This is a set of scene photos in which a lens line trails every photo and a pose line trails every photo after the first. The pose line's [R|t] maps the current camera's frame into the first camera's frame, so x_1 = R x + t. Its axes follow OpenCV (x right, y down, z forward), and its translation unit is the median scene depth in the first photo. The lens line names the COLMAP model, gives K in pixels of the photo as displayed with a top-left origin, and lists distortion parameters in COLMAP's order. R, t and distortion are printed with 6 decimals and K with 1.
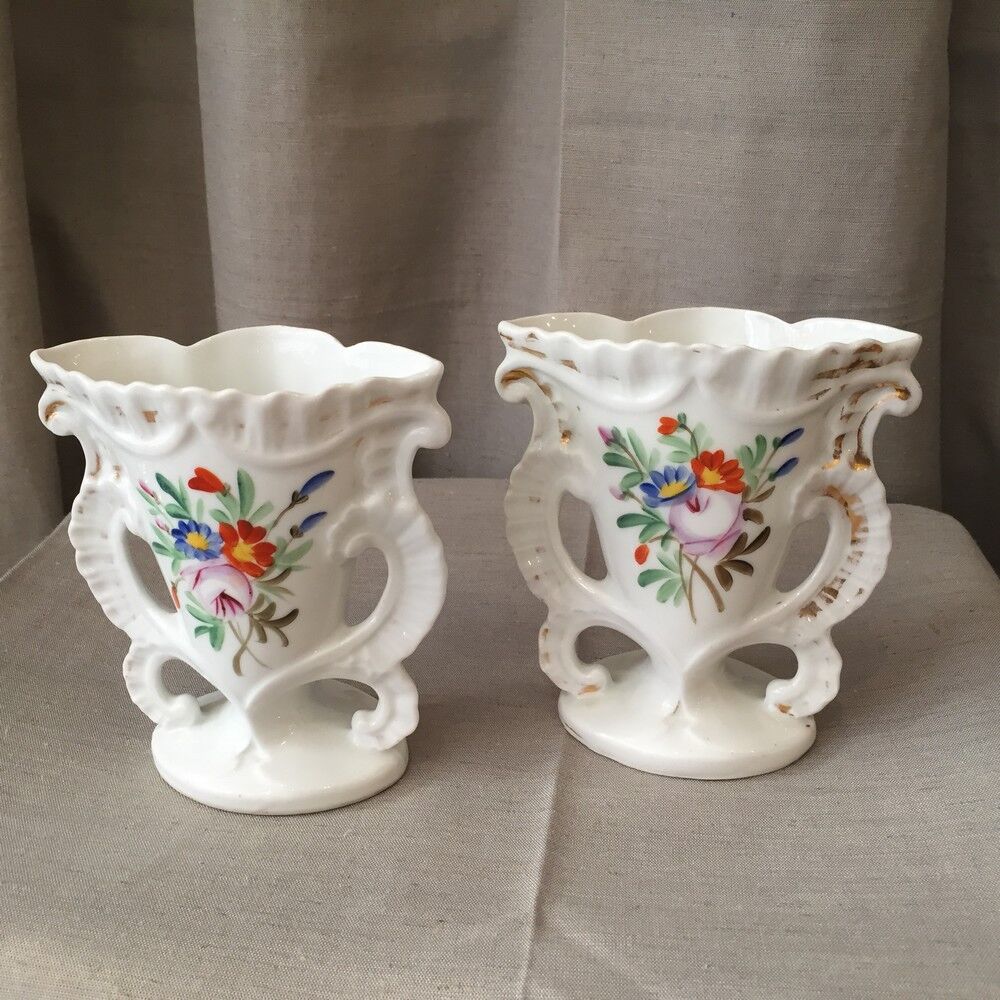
lens RADIAL K [[1168.1, 0, 491.4], [0, 1168.1, 499.3], [0, 0, 1]] dist [0.054645, 0.000000]
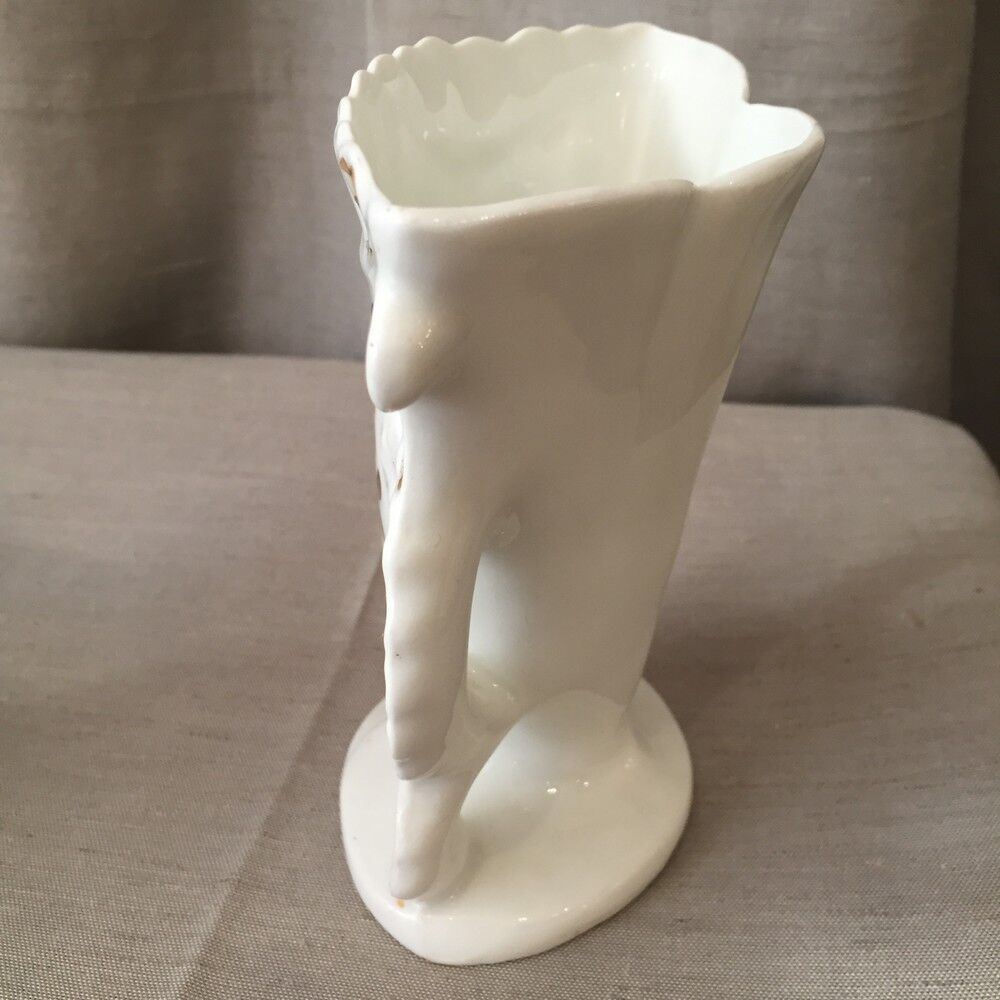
lens RADIAL K [[1168.1, 0, 499.2], [0, 1168.1, 503.5], [0, 0, 1]] dist [0.054645, 0.000000]
pose [[0.999708, 0.021418, -0.011174, 0.189898], [-0.020026, 0.993449, 0.112505, -0.018441], [0.013511, -0.112248, 0.993588, 0.451844]]
